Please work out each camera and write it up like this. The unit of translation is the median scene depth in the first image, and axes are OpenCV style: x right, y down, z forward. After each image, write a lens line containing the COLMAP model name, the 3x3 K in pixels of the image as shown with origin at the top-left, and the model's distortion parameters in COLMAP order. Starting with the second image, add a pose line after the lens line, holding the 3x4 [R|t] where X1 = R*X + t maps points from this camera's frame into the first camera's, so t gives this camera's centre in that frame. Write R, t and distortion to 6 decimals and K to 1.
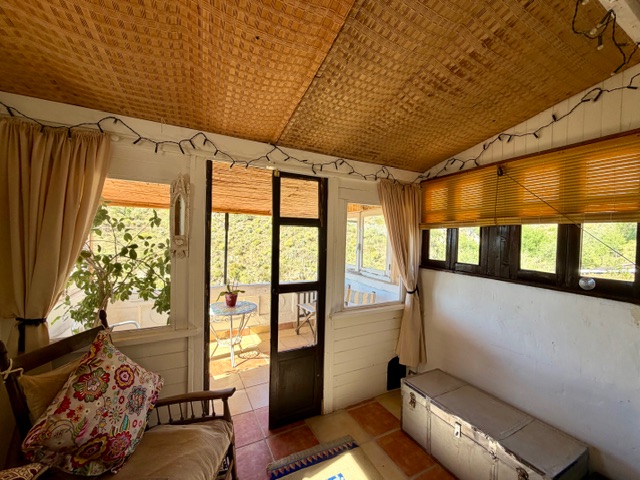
lens RADIAL K [[254.2, 0, 320.9], [0, 254.2, 241.9], [0, 0, 1]] dist [-0.000202, 0.000917]
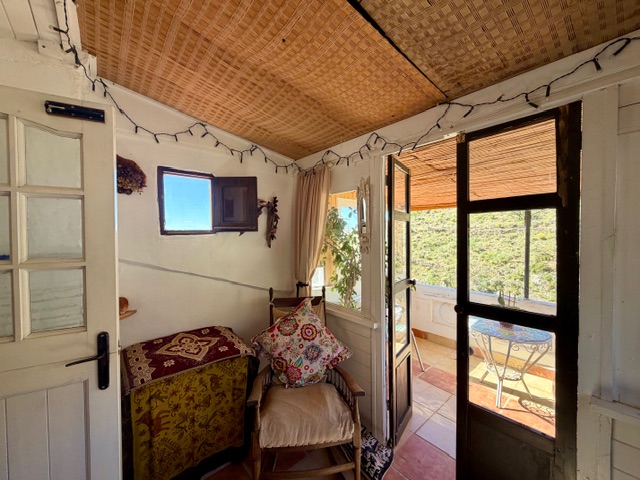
lens RADIAL K [[254.2, 0, 319.5], [0, 254.2, 239.2], [0, 0, 1]] dist [-0.000202, 0.000917]
pose [[0.230669, -0.008883, -0.972992, 0.415072], [-0.007102, 0.999916, -0.010813, 0.014645], [0.973006, 0.009404, 0.230587, 0.473027]]
